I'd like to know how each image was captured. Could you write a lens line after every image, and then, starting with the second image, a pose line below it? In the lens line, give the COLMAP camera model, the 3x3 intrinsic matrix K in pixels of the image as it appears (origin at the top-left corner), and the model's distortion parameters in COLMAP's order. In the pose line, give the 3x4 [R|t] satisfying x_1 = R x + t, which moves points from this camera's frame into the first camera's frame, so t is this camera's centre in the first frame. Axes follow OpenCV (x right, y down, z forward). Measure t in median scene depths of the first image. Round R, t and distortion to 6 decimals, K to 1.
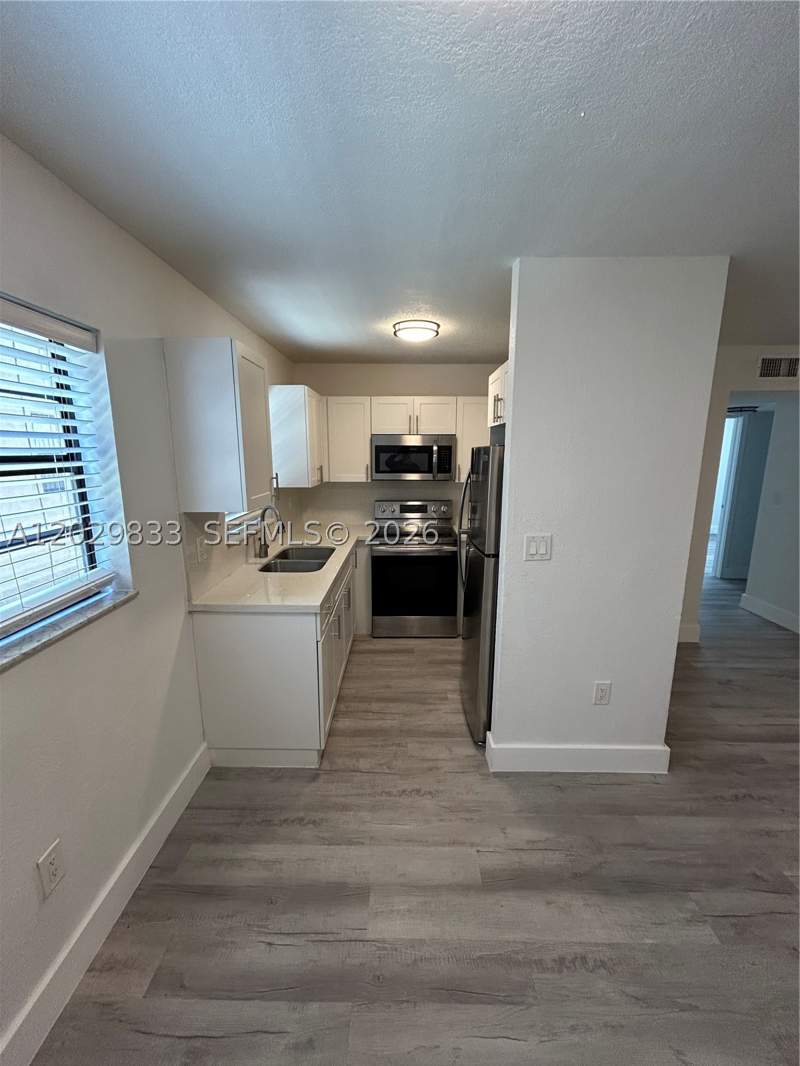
lens RADIAL K [[432.5, 0, 401.0], [0, 432.5, 535.9], [0, 0, 1]] dist [-0.001624, 0.000552]
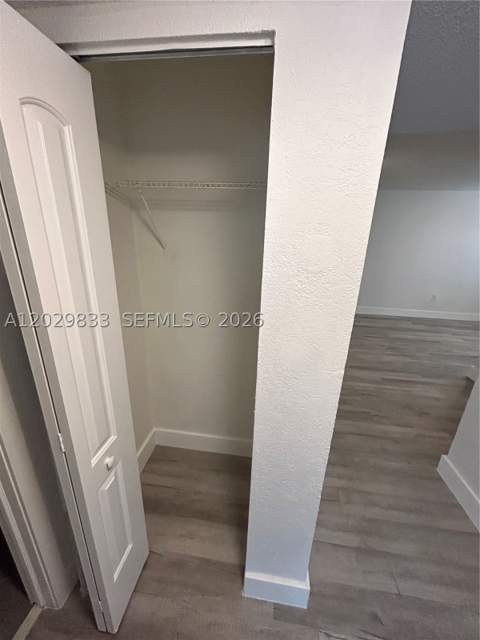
lens RADIAL K [[259.7, 0, 236.6], [0, 259.7, 320.5], [0, 0, 1]] dist [-0.001624, 0.000552]
pose [[-0.991014, -0.068738, 0.114740, 1.681279], [-0.001803, 0.864631, 0.502405, -0.428217], [-0.133742, 0.497684, -0.856985, 2.174021]]
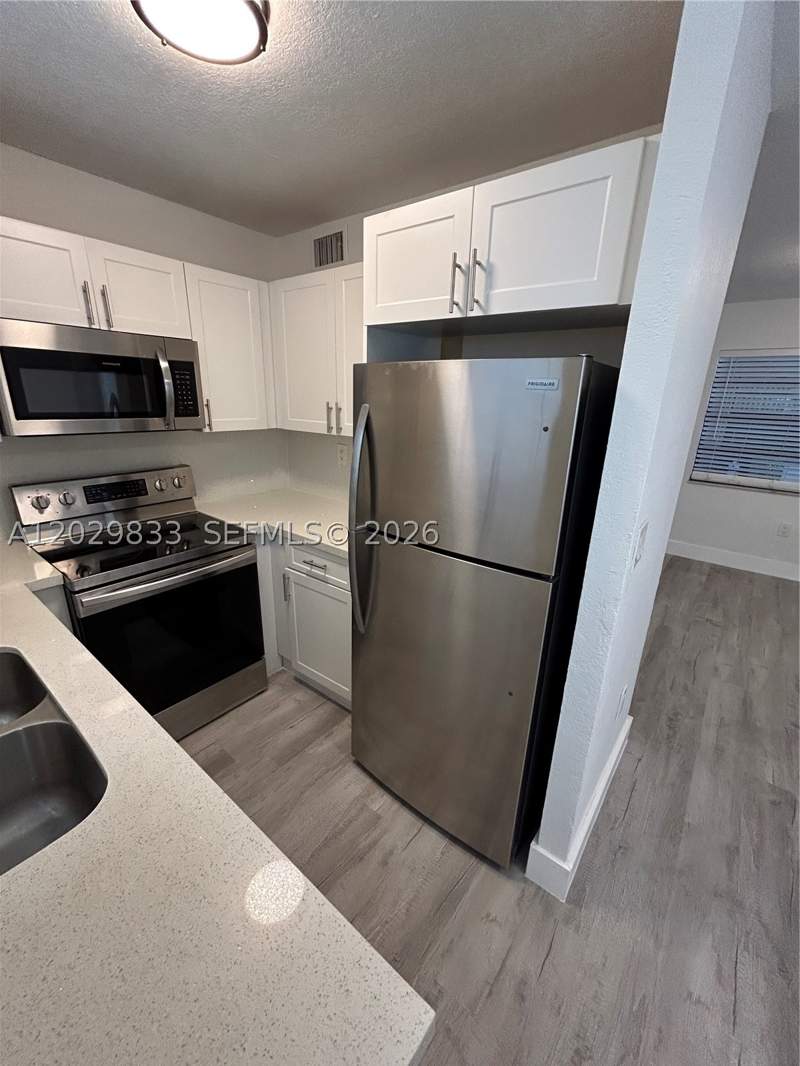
lens RADIAL K [[432.5, 0, 395.9], [0, 432.5, 534.7], [0, 0, 1]] dist [-0.001624, 0.000552]
pose [[0.616320, -0.230415, 0.753033, -0.283578], [0.125877, 0.972767, 0.194625, -0.124949], [-0.777370, -0.025162, 0.628540, 0.779905]]
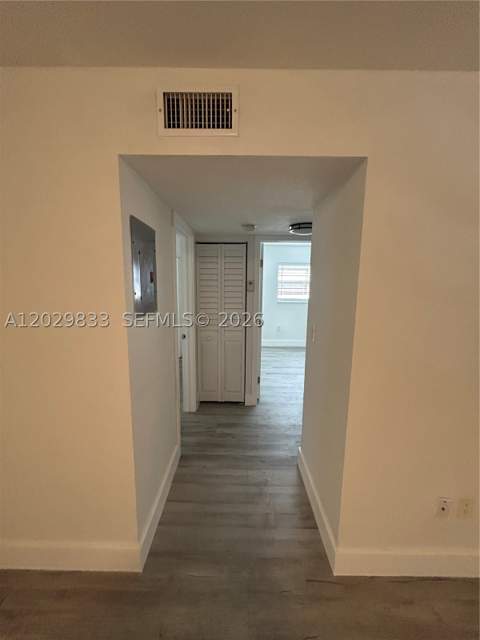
lens RADIAL K [[259.7, 0, 236.7], [0, 259.7, 321.4], [0, 0, 1]] dist [-0.001624, 0.000552]
pose [[0.999916, 0.011683, -0.005698, 1.331180], [-0.011937, 0.998831, -0.046844, -0.156088], [0.005144, 0.046908, 0.998886, 0.979448]]
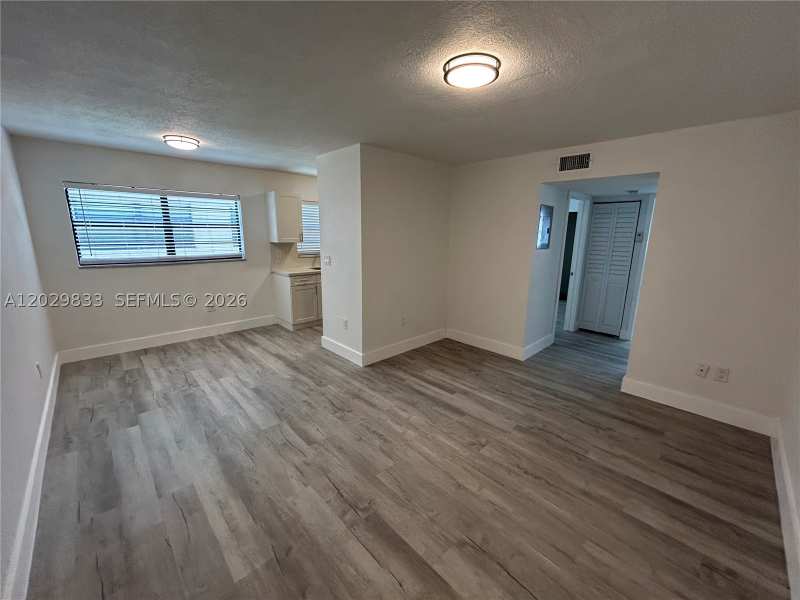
lens RADIAL K [[324.6, 0, 400.9], [0, 324.6, 299.0], [0, 0, 1]] dist [-0.001624, 0.000552]
pose [[0.699495, 0.154303, -0.697780, 1.808587], [-0.150930, 0.986285, 0.066800, 0.054831], [0.698517, 0.058590, 0.713190, -0.084065]]
